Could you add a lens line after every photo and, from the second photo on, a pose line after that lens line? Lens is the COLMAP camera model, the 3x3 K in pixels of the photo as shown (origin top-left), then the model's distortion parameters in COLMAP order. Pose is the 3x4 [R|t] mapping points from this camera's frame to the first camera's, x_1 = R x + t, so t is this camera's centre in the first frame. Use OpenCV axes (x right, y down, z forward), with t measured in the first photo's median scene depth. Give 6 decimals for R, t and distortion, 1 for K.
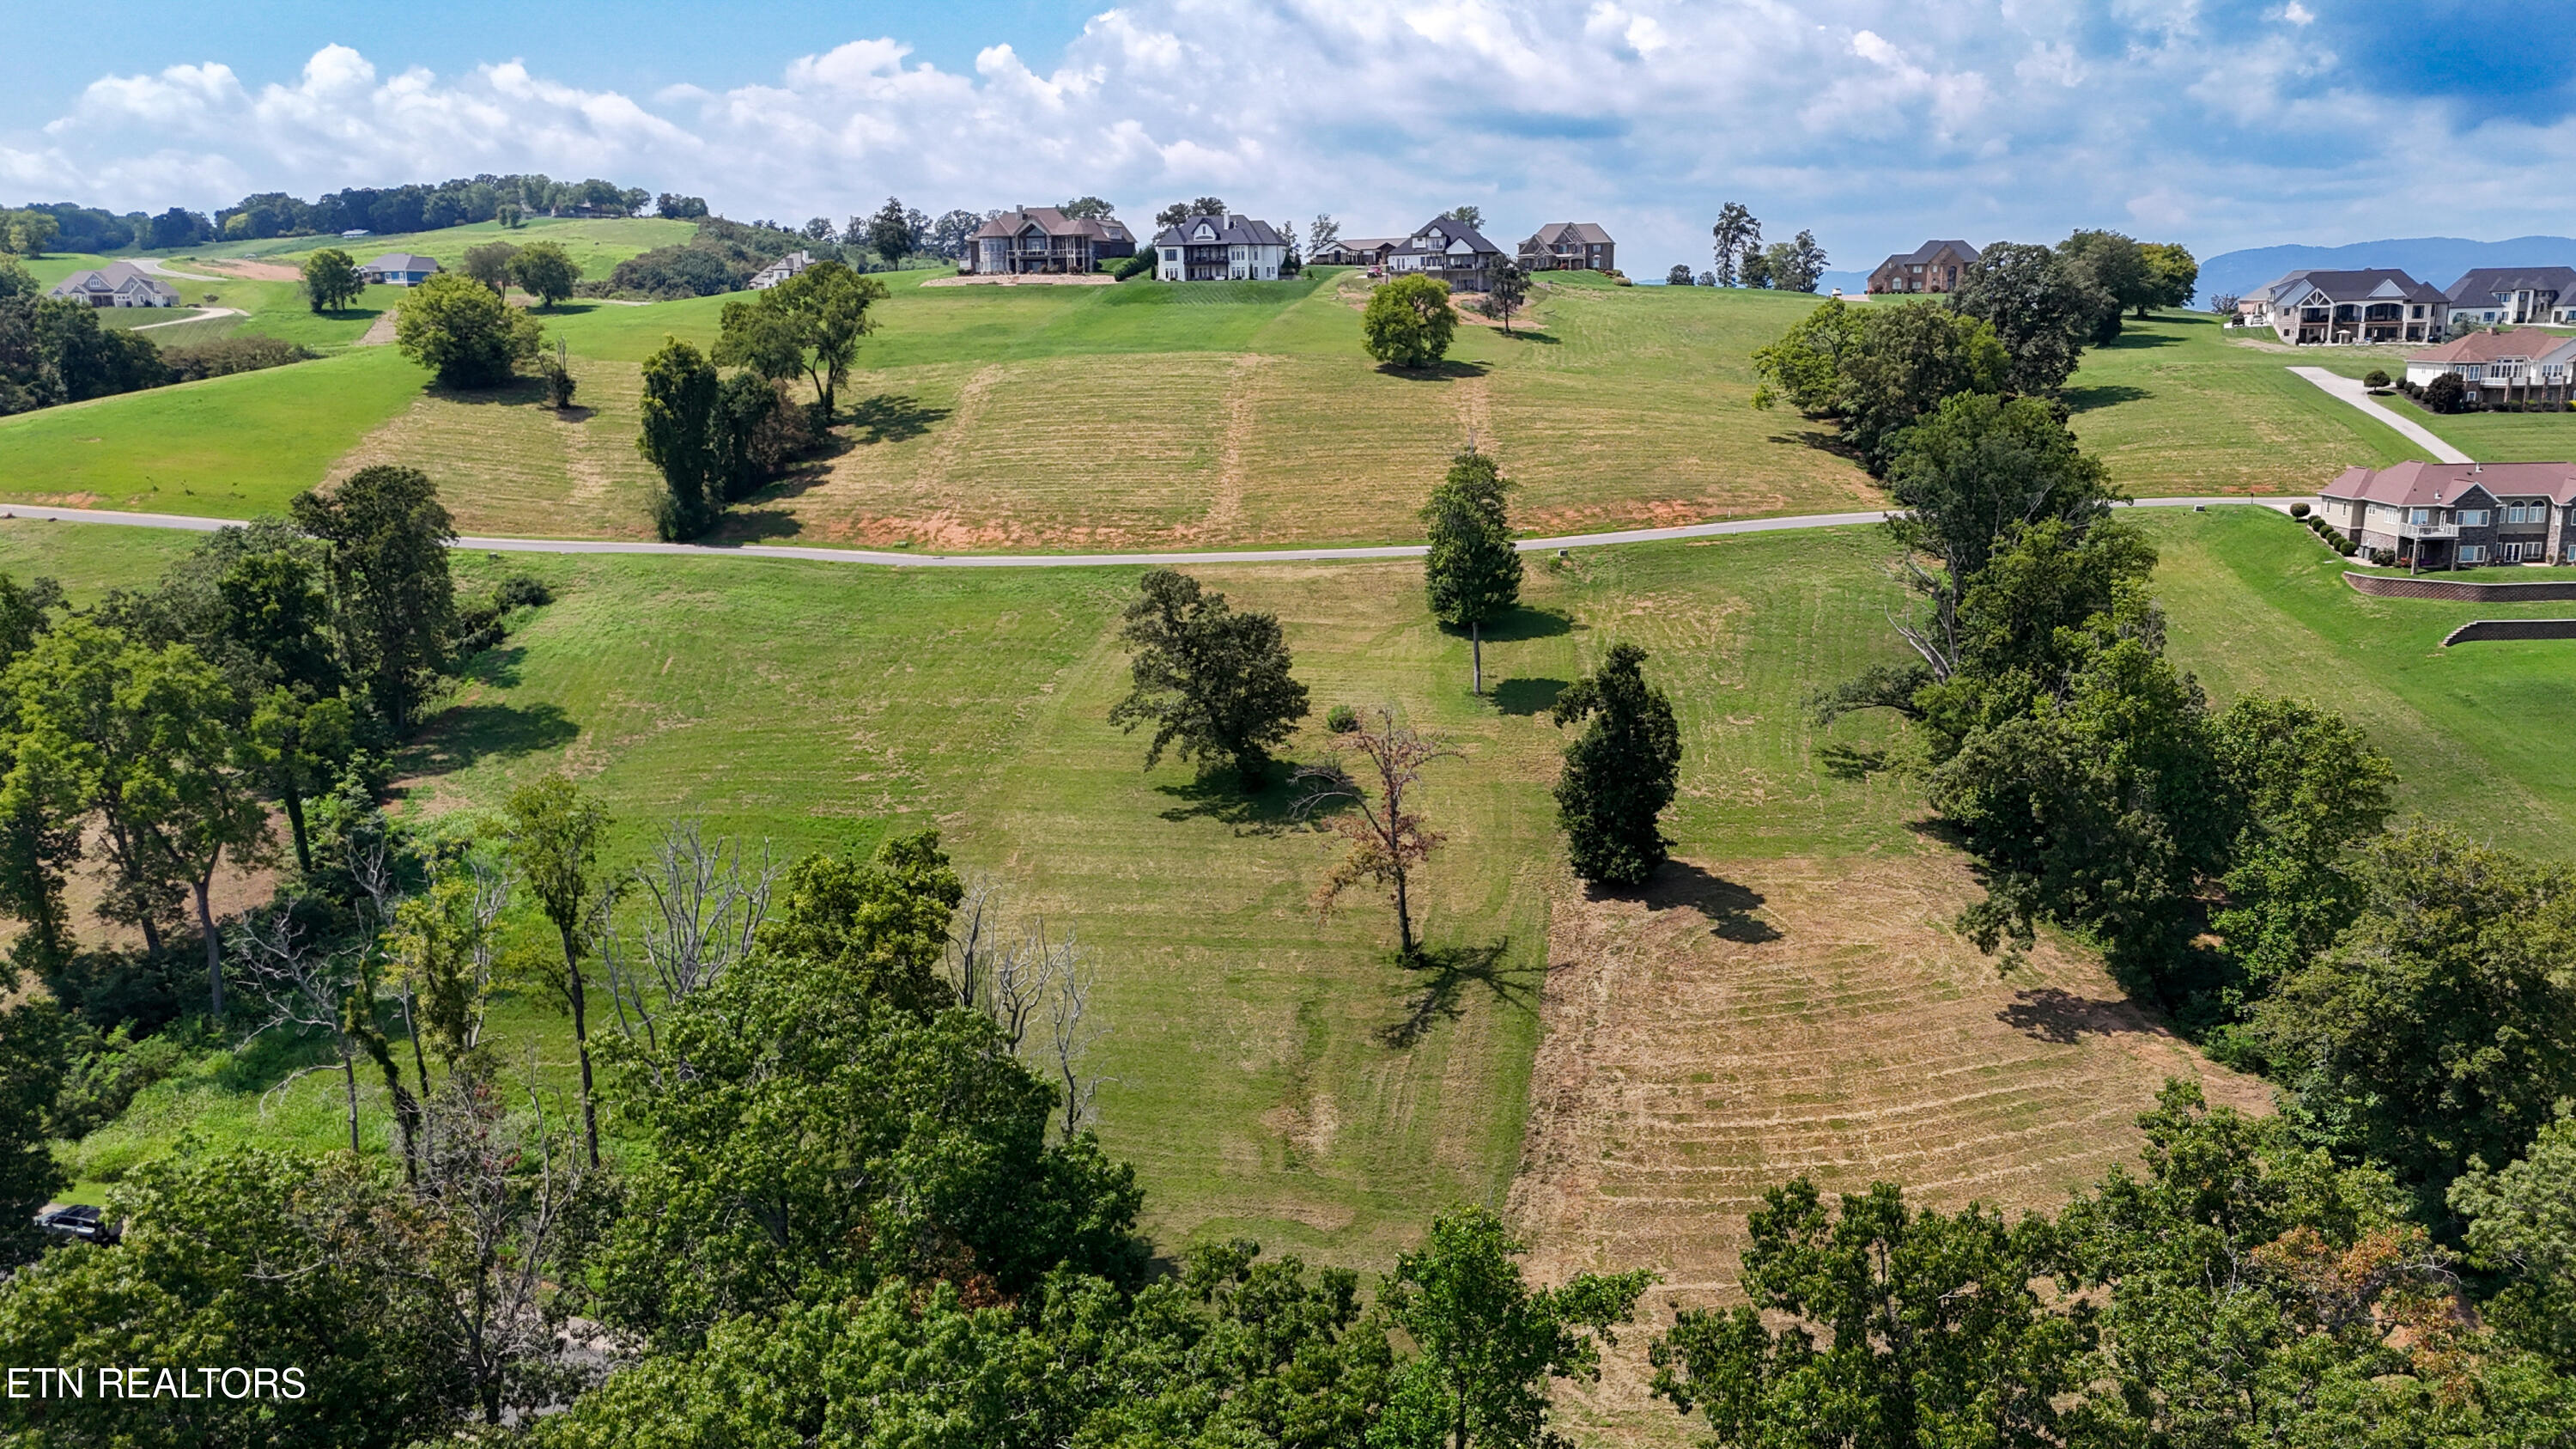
lens RADIAL K [[1890.3, 0, 1287.5], [0, 1890.3, 728.2], [0, 0, 1]] dist [0.077989, -0.074343]
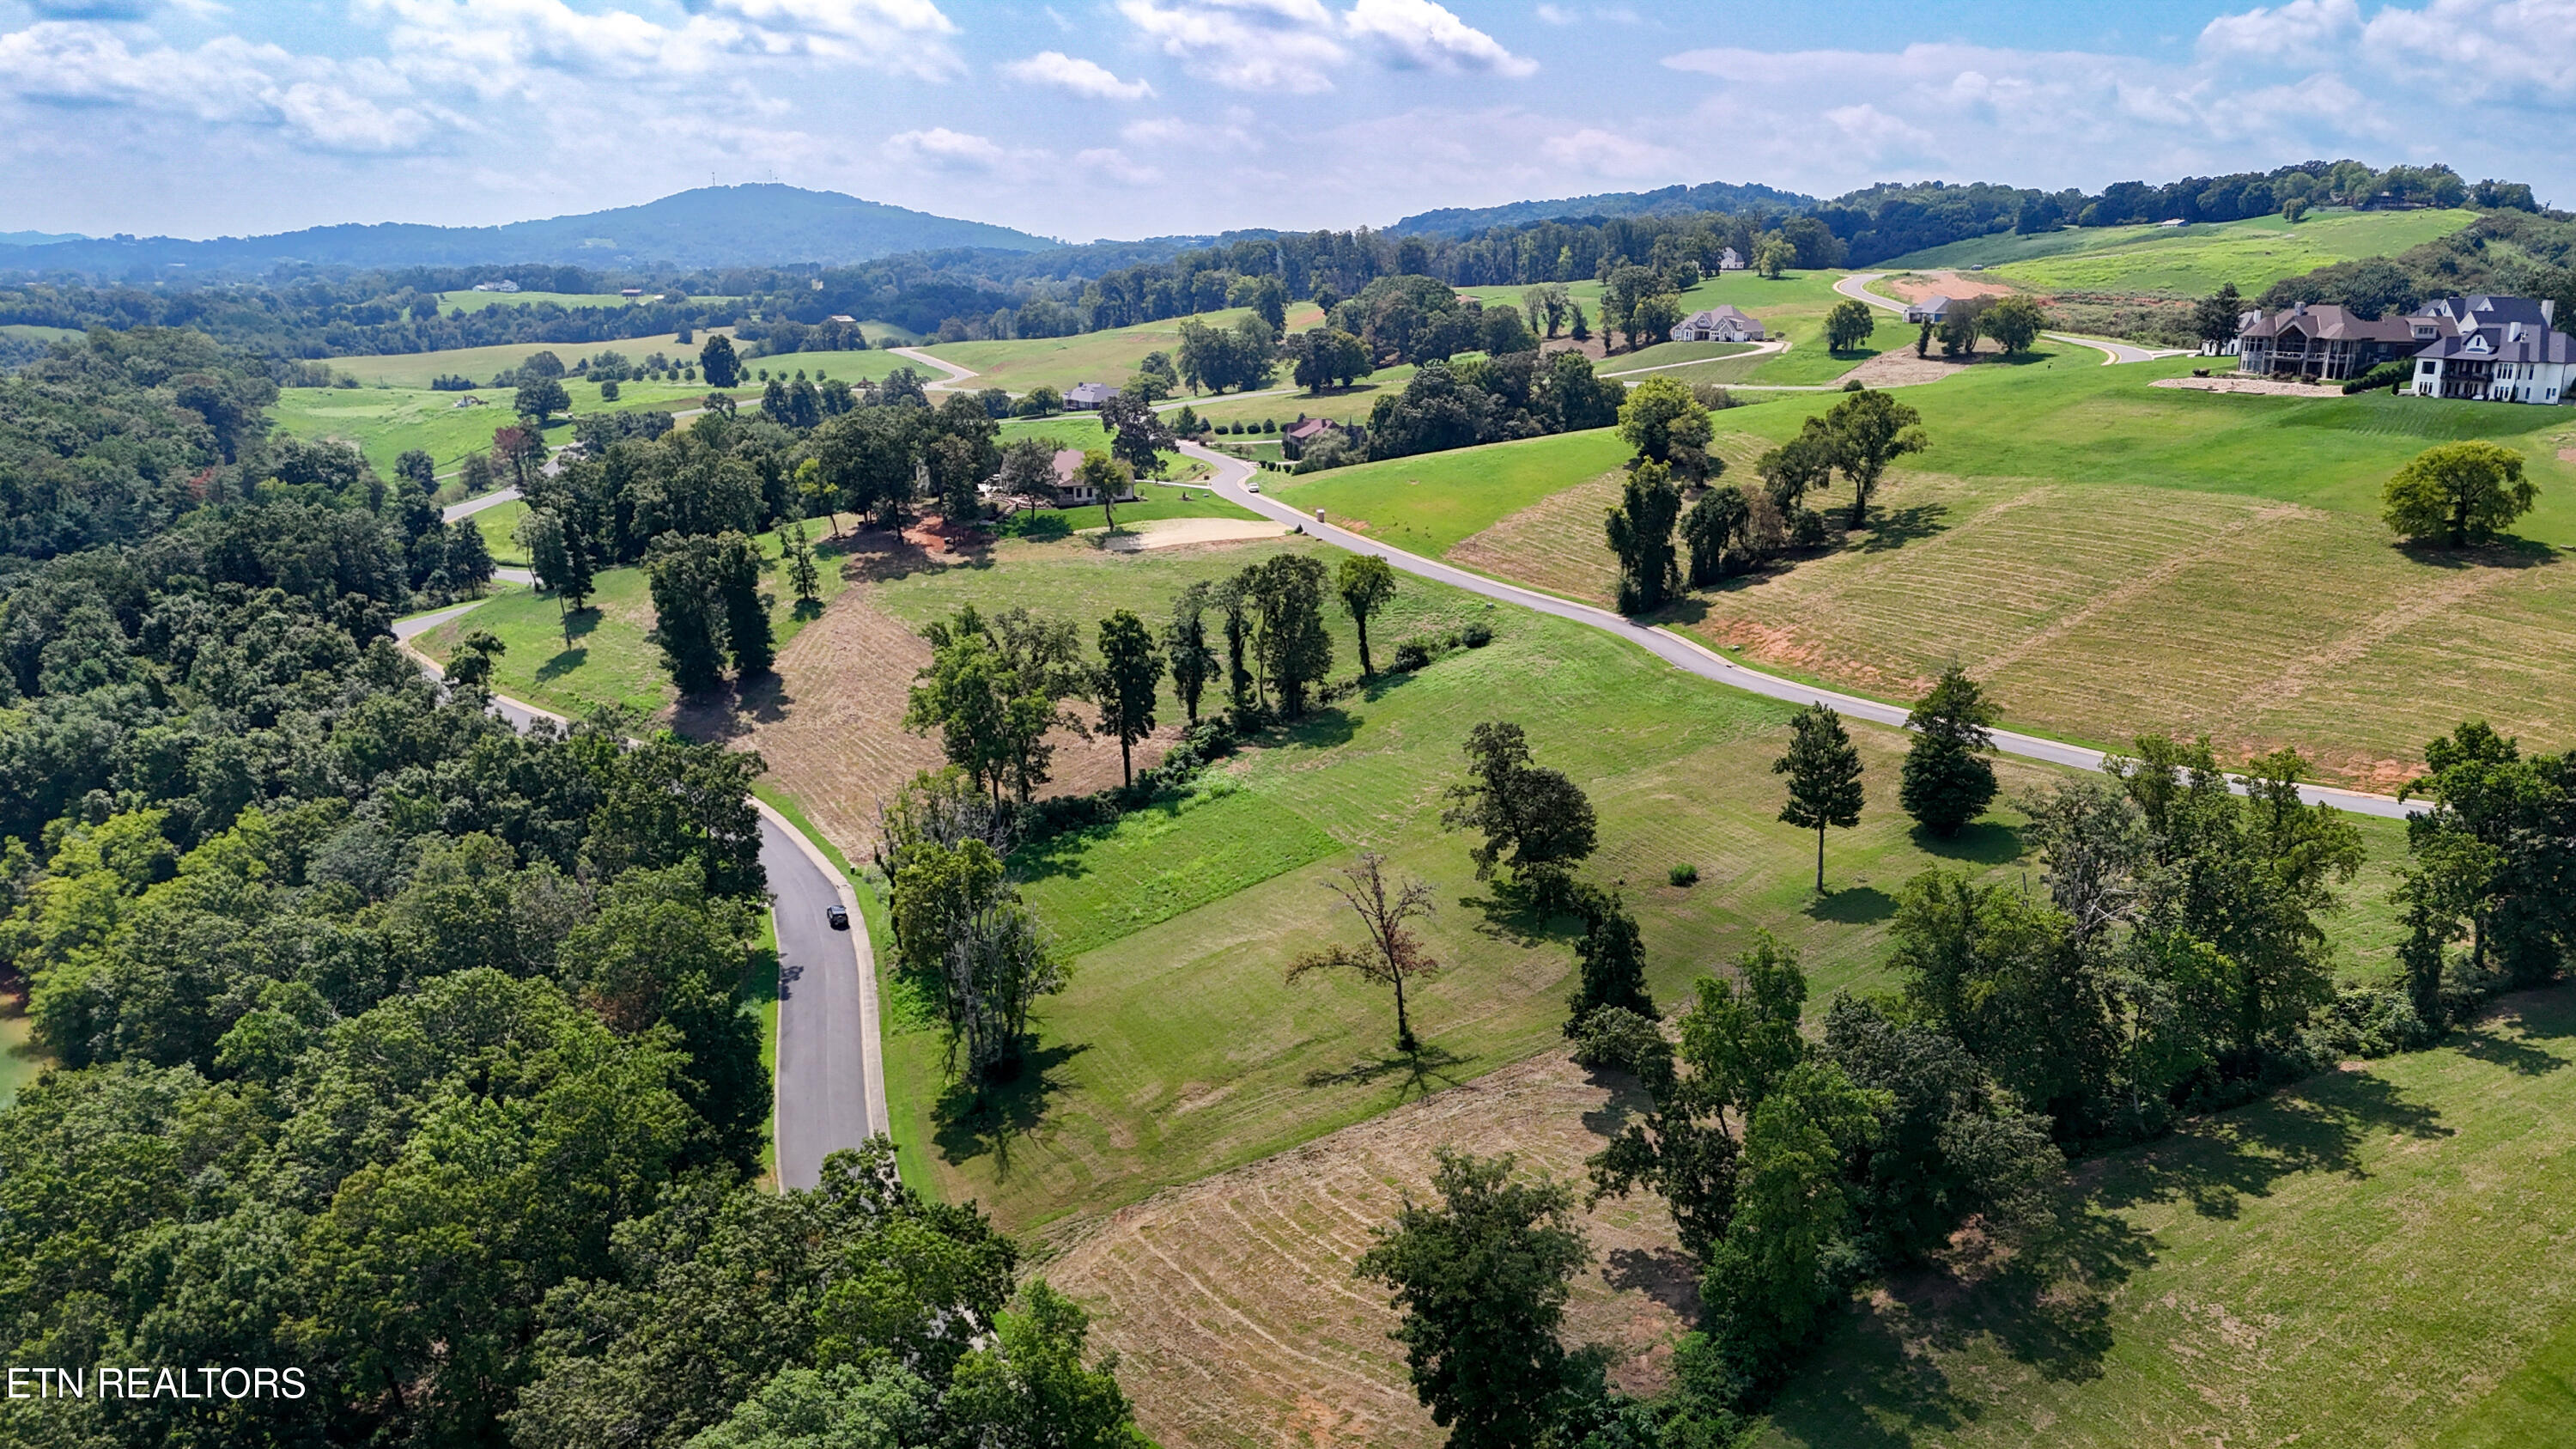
lens RADIAL K [[1890.3, 0, 1278.1], [0, 1890.3, 729.6], [0, 0, 1]] dist [0.077989, -0.074343]
pose [[0.550791, 0.221702, -0.804660, 0.921804], [-0.191361, 0.971939, 0.136805, -0.231614], [0.812410, 0.078629, 0.577760, 0.099378]]
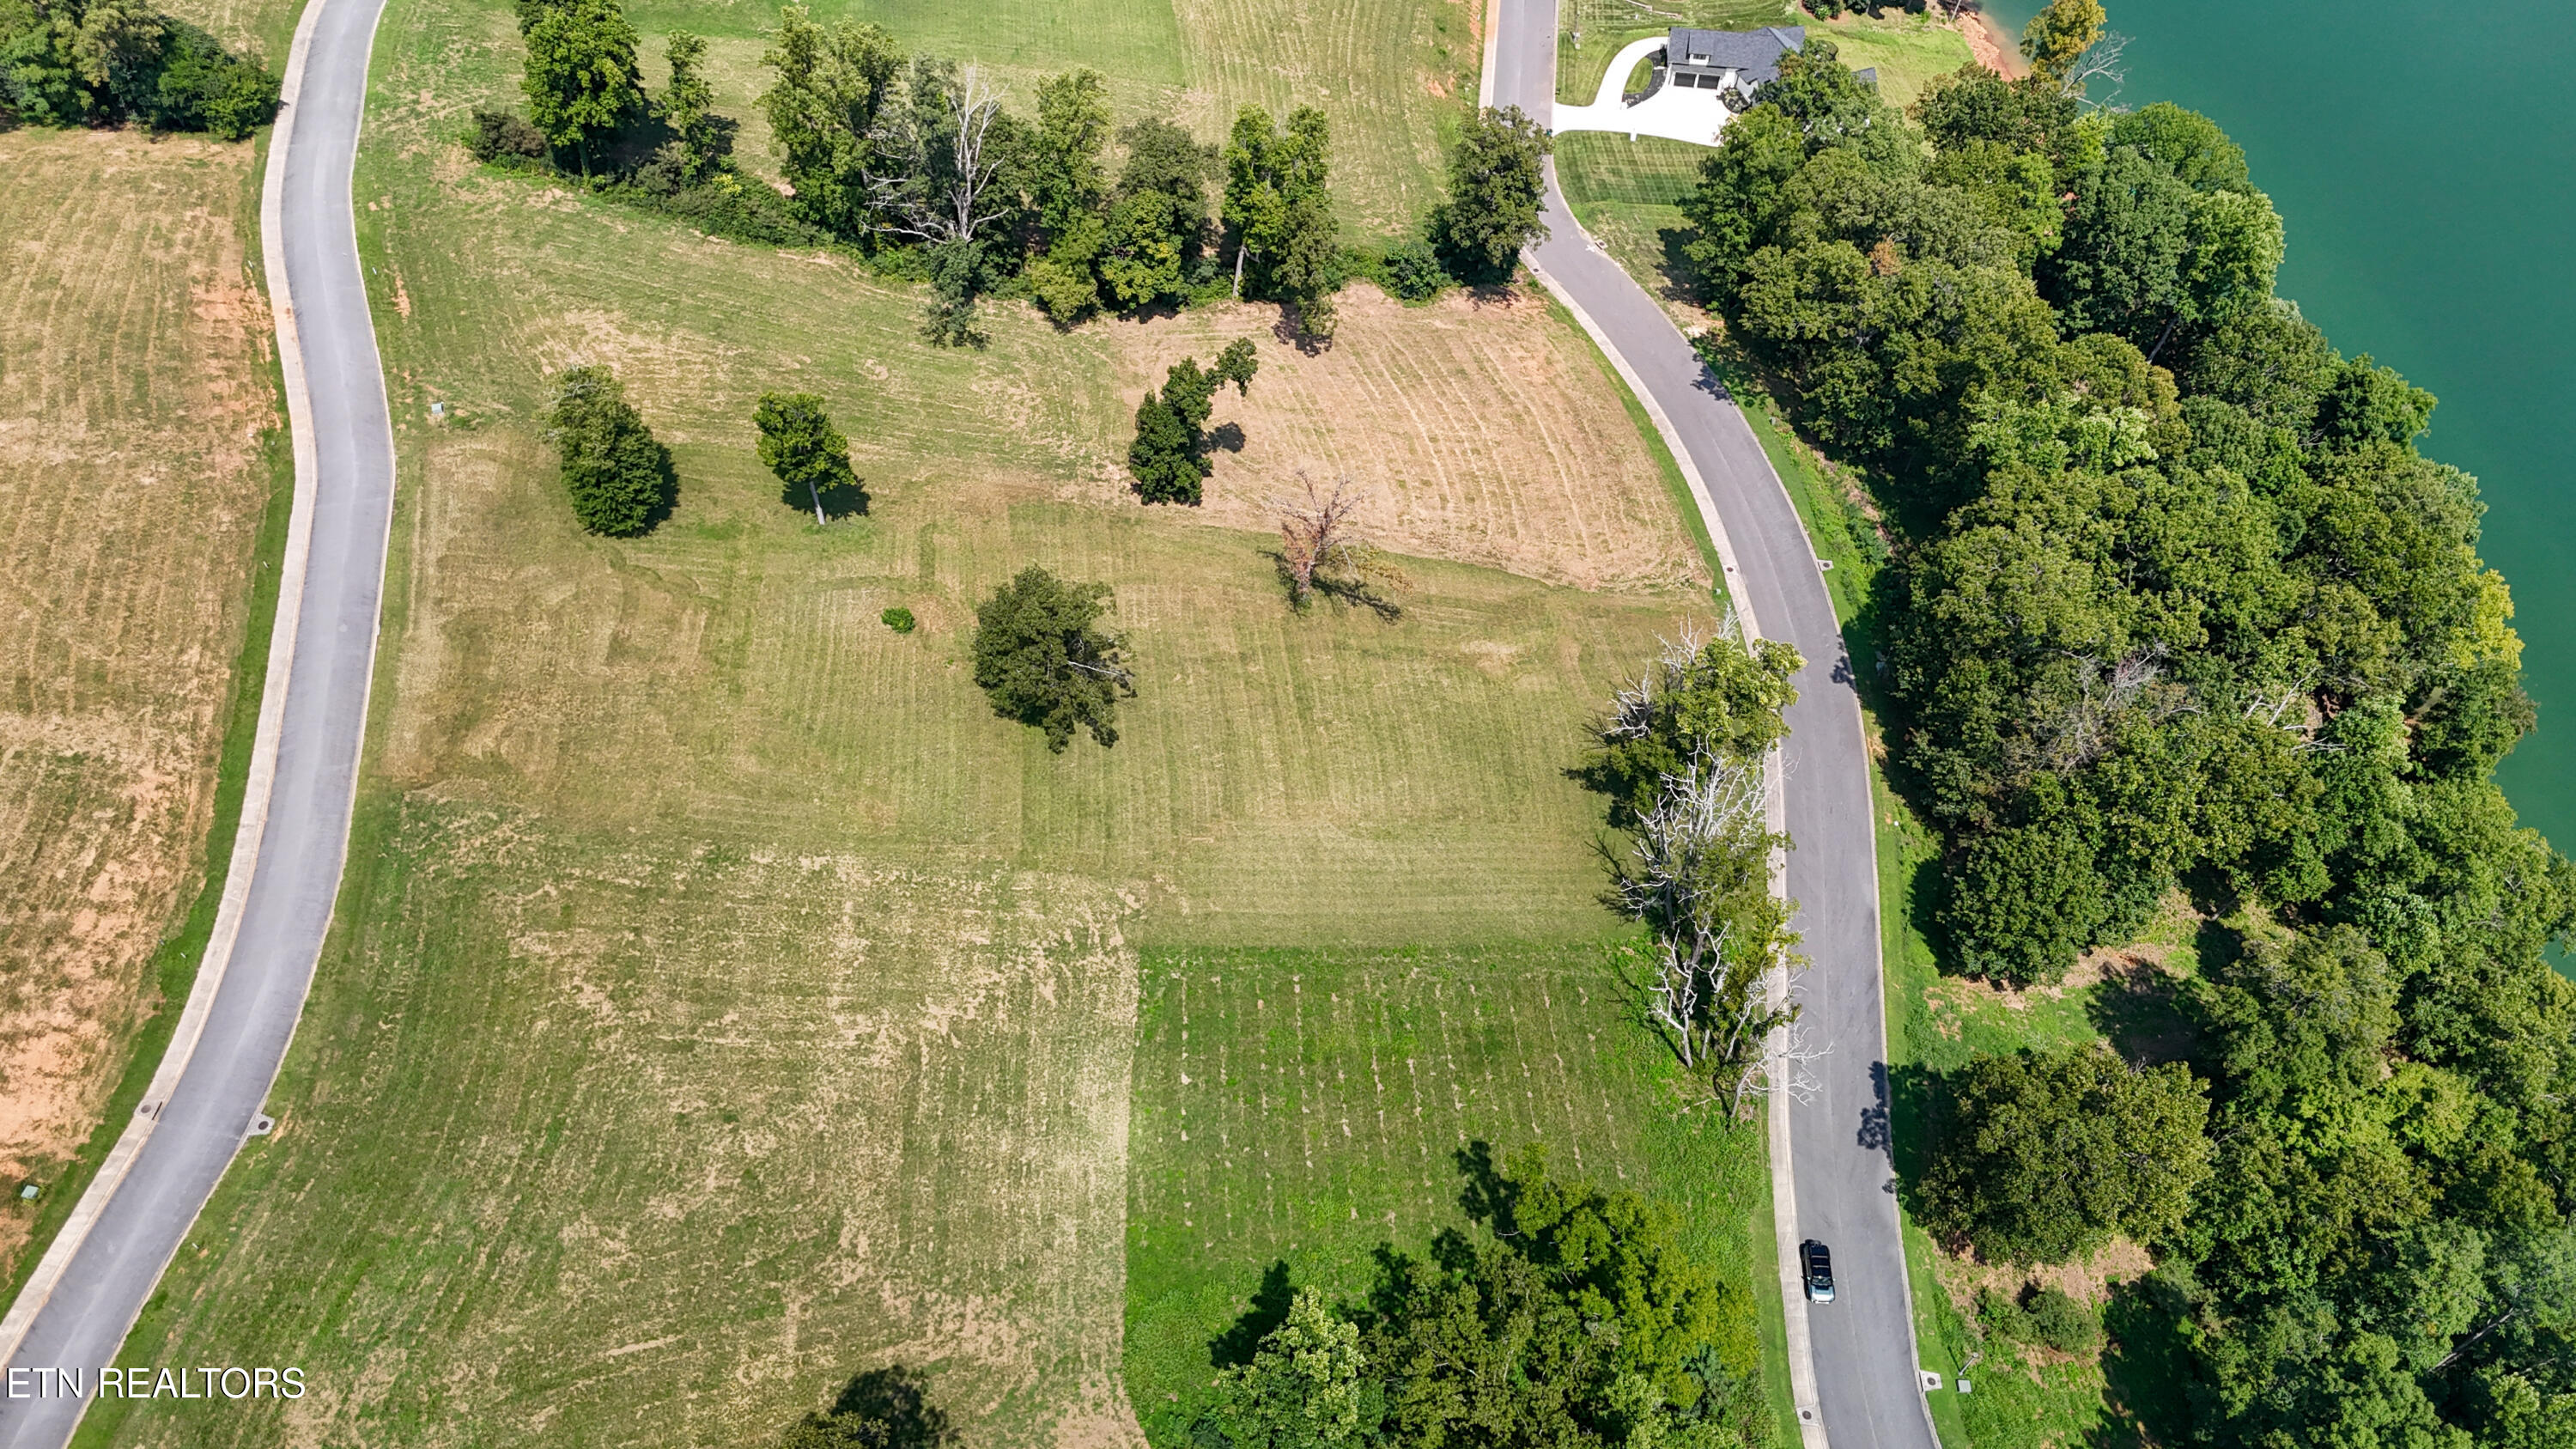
lens RADIAL K [[1890.3, 0, 1284.3], [0, 1890.3, 730.6], [0, 0, 1]] dist [0.077989, -0.074343]
pose [[-0.183747, -0.768812, 0.612507, -0.778571], [0.205935, 0.579180, 0.788759, -0.838536], [-0.961160, 0.271068, 0.051903, 0.831792]]
